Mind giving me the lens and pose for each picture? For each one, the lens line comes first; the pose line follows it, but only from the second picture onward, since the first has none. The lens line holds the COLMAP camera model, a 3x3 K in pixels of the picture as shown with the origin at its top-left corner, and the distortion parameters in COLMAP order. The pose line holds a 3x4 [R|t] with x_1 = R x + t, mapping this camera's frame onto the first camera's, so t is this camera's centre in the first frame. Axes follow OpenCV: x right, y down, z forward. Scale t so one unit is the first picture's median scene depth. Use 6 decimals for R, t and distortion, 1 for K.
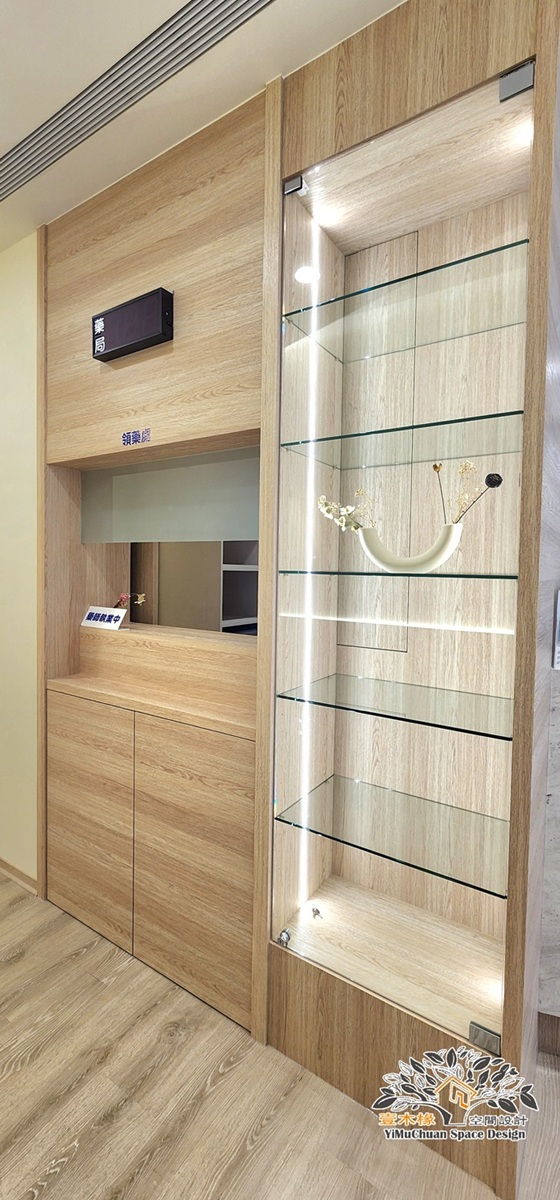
lens RADIAL K [[493.4, 0, 280.6], [0, 493.4, 591.3], [0, 0, 1]] dist [0.002402, -0.000799]
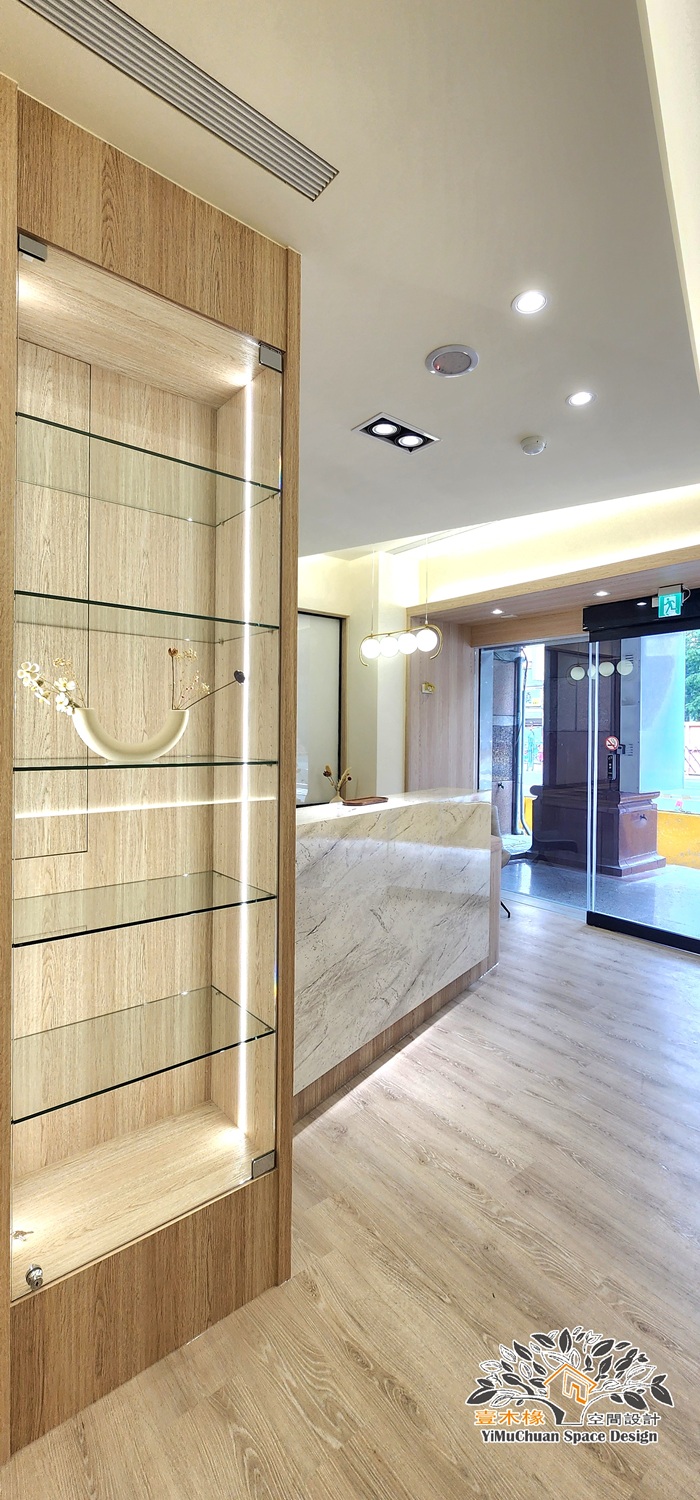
lens RADIAL K [[616.7, 0, 357.6], [0, 616.7, 740.8], [0, 0, 1]] dist [0.002402, -0.000799]
pose [[0.308984, -0.033131, 0.950490, -0.631393], [0.035874, 0.999088, 0.023163, -0.078475], [-0.950390, 0.026941, 0.309891, 0.237062]]
